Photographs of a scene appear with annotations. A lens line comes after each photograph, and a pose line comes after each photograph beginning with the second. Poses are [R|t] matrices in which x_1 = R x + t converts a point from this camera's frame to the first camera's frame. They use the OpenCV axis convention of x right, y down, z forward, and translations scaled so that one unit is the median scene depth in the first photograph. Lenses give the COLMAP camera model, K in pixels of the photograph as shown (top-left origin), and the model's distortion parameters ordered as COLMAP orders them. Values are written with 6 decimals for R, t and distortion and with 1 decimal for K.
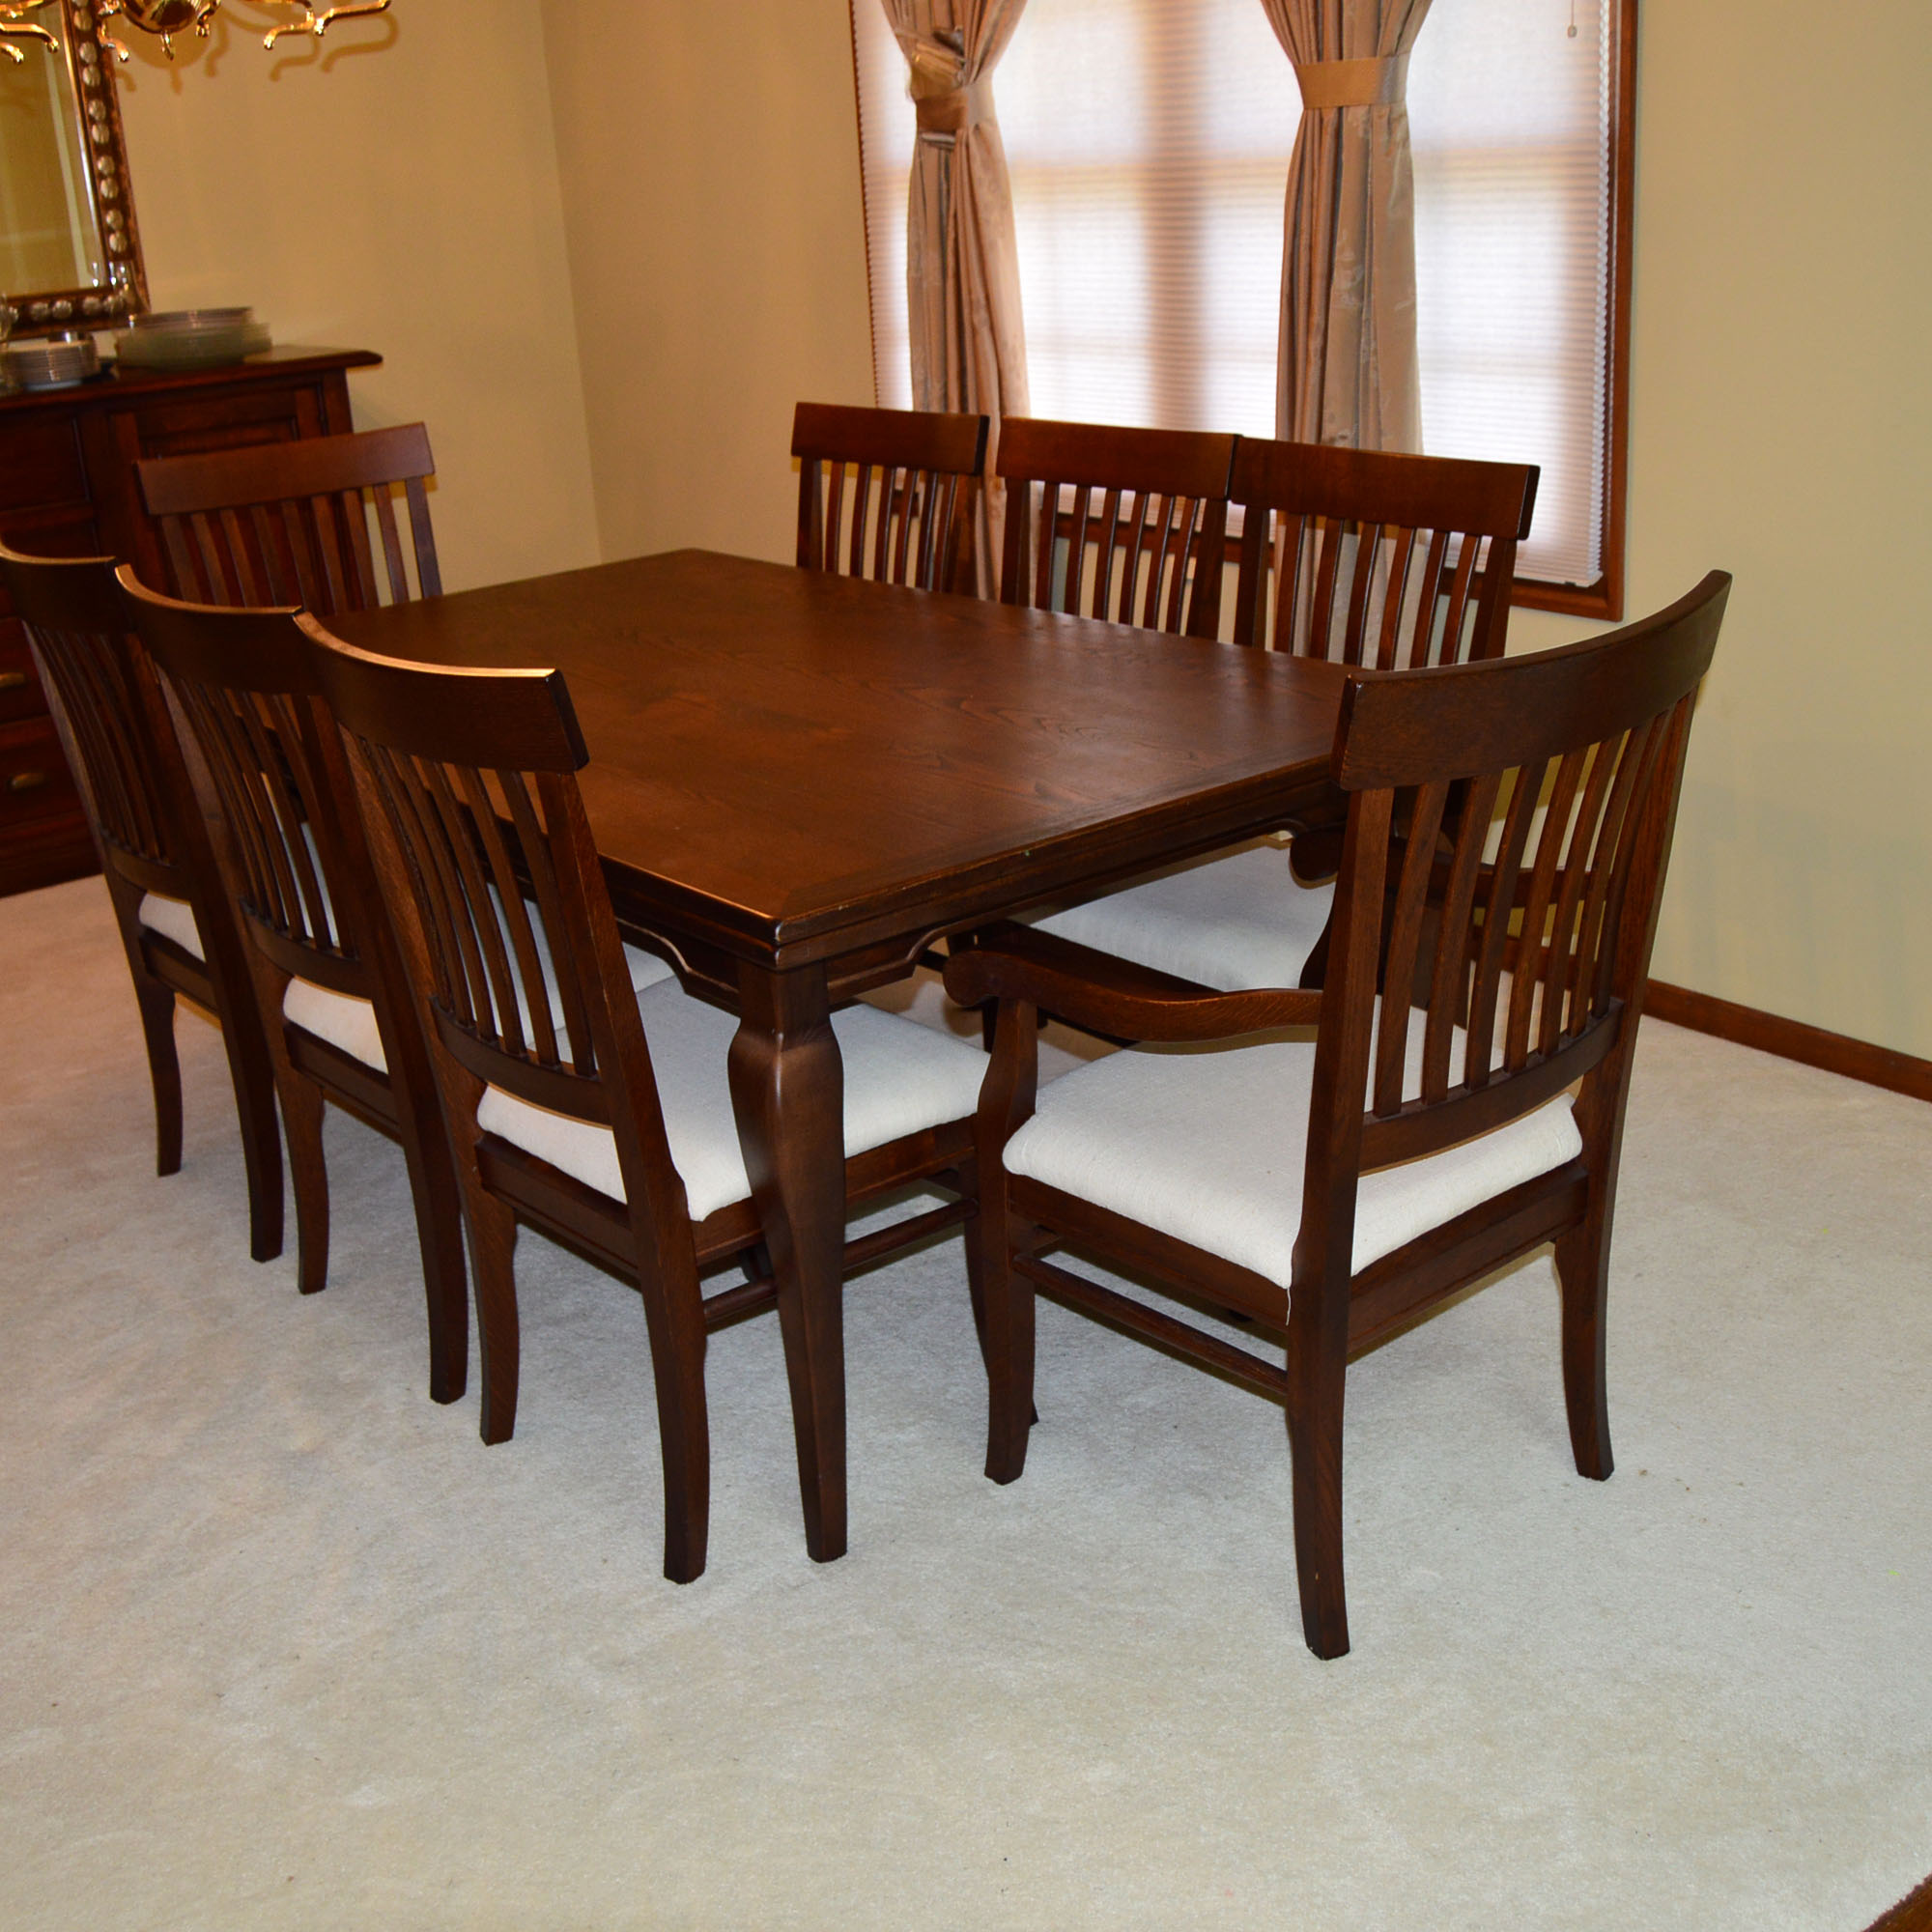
lens RADIAL K [[2358.2, 0, 966.0], [0, 2358.2, 966.0], [0, 0, 1]] dist [-0.103586, 0.040270]
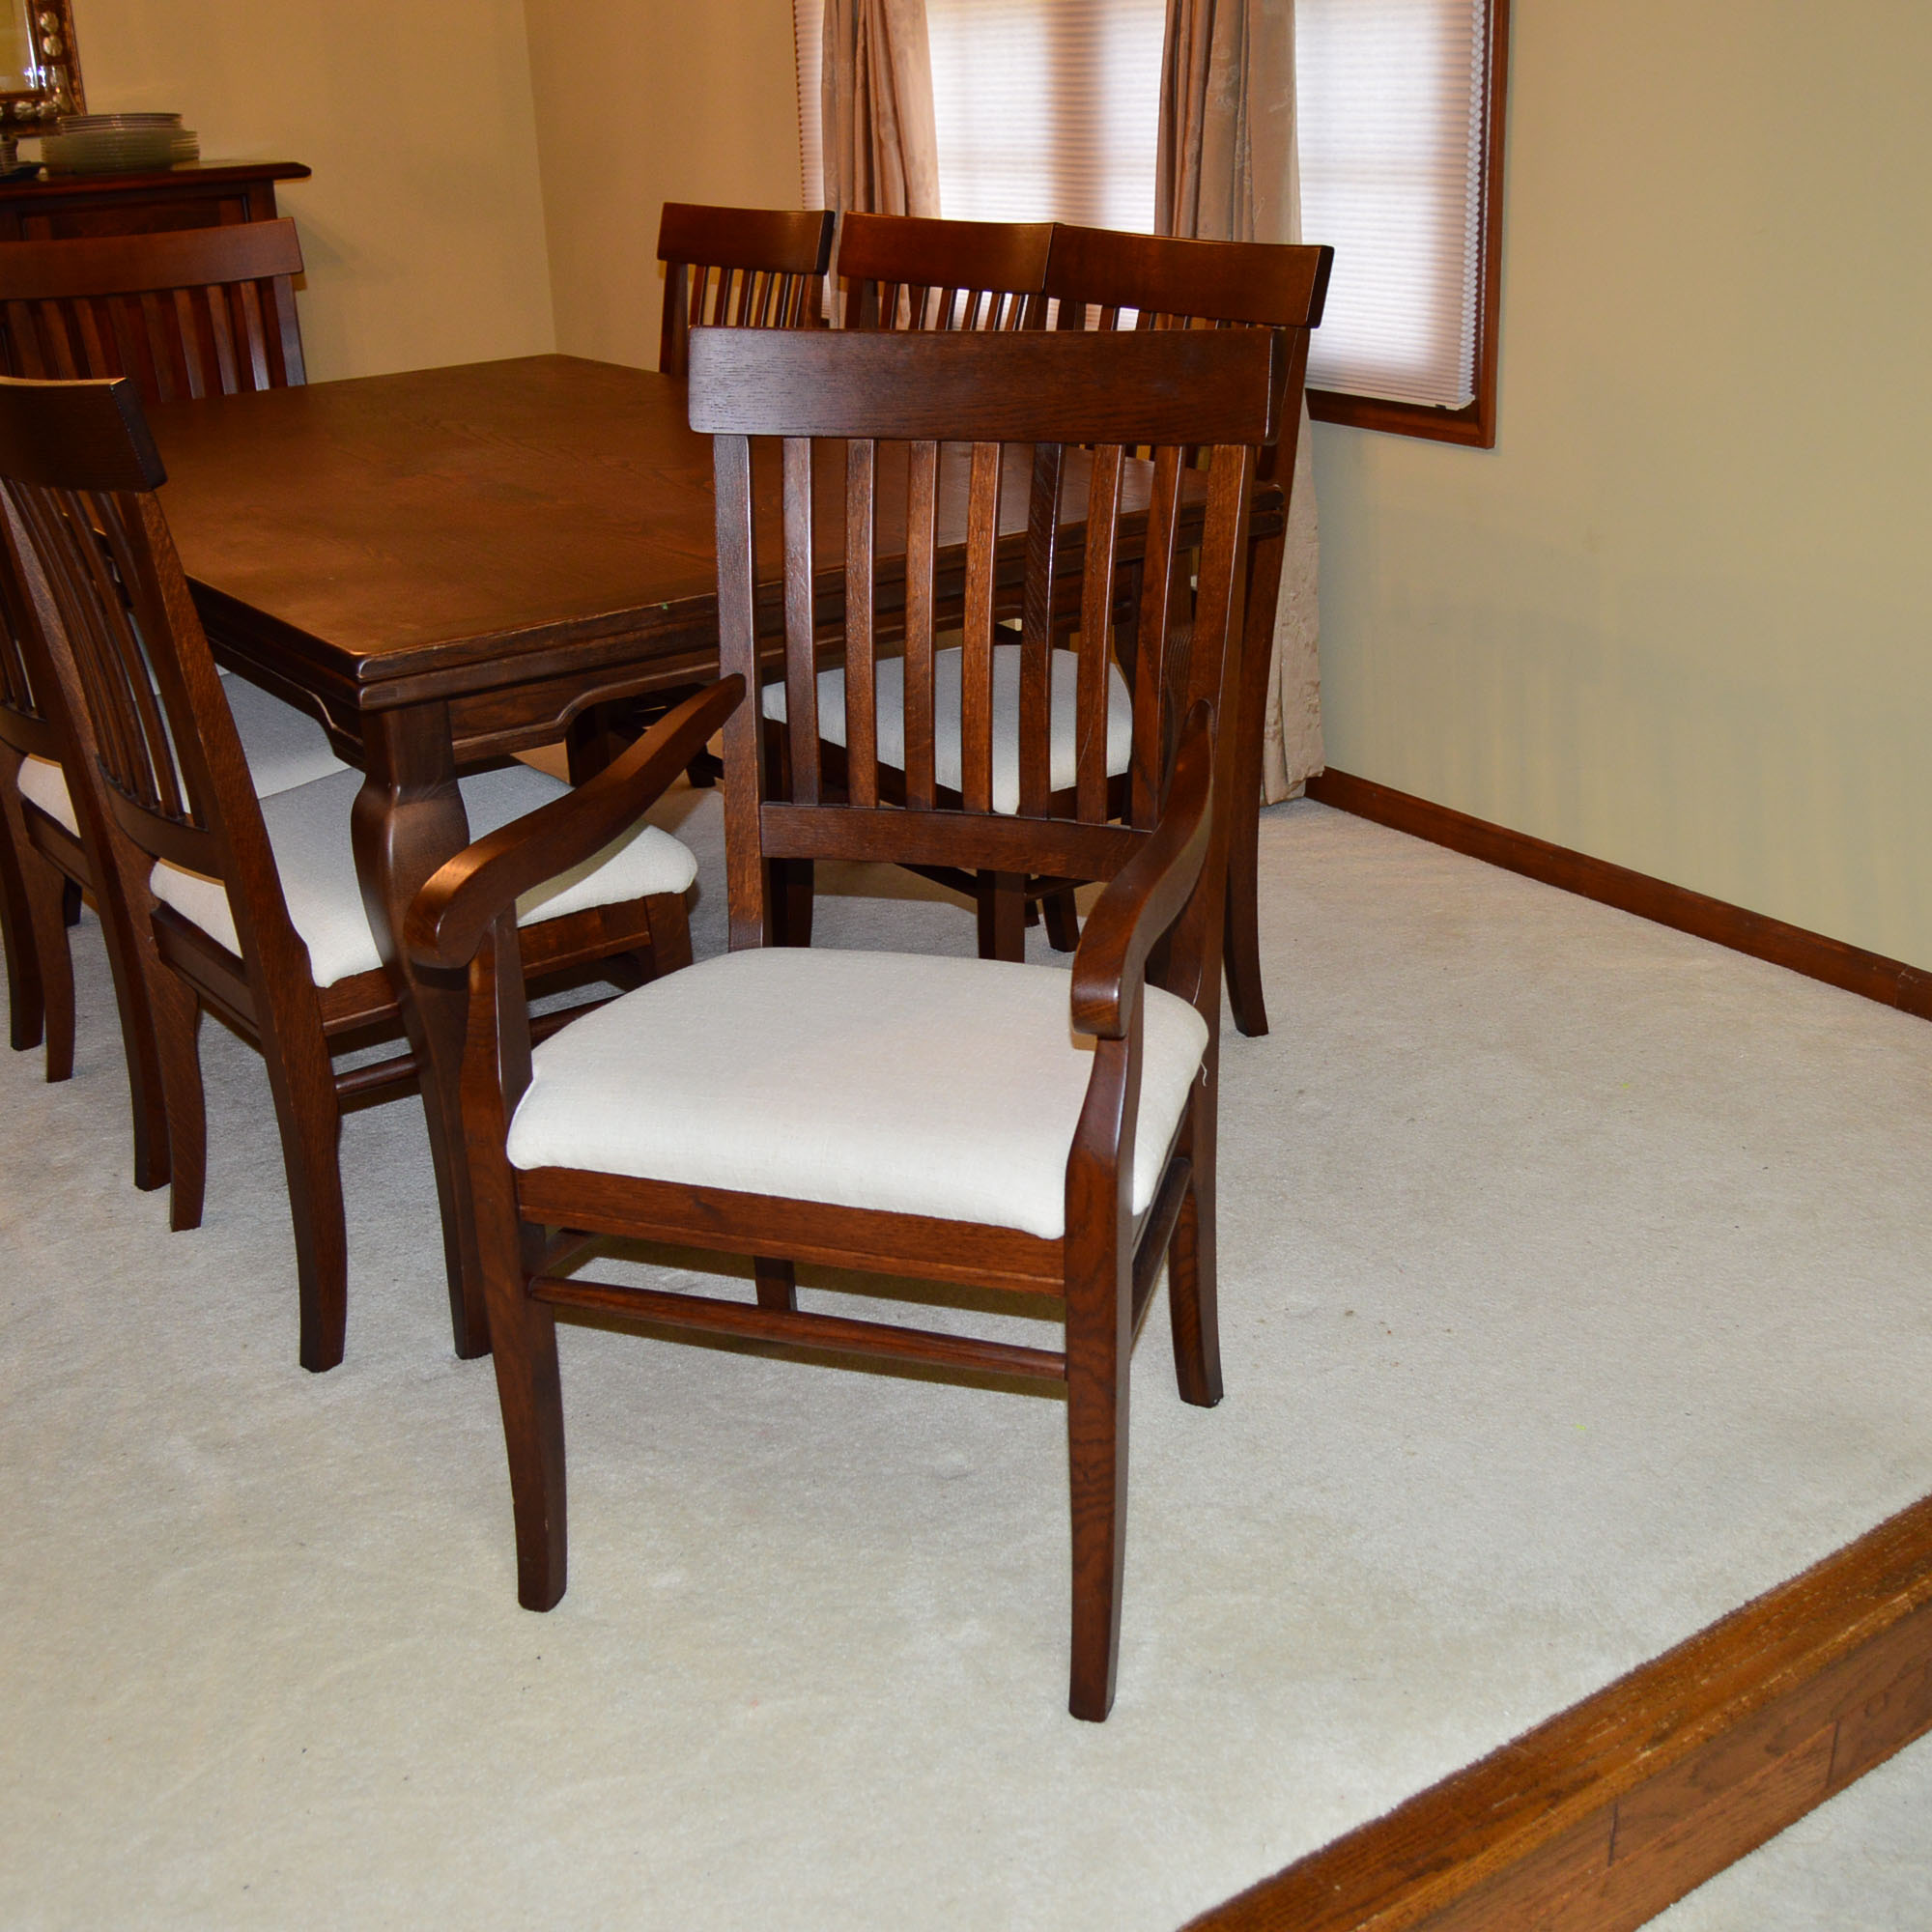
lens RADIAL K [[2371.7, 0, 966.0], [0, 2371.7, 966.0], [0, 0, 1]] dist [-0.115059, 0.071645]
pose [[0.998447, 0.042856, -0.035605, 0.167731], [-0.041382, 0.998295, 0.041161, 0.046495], [0.037308, -0.039624, 0.998518, 0.056568]]
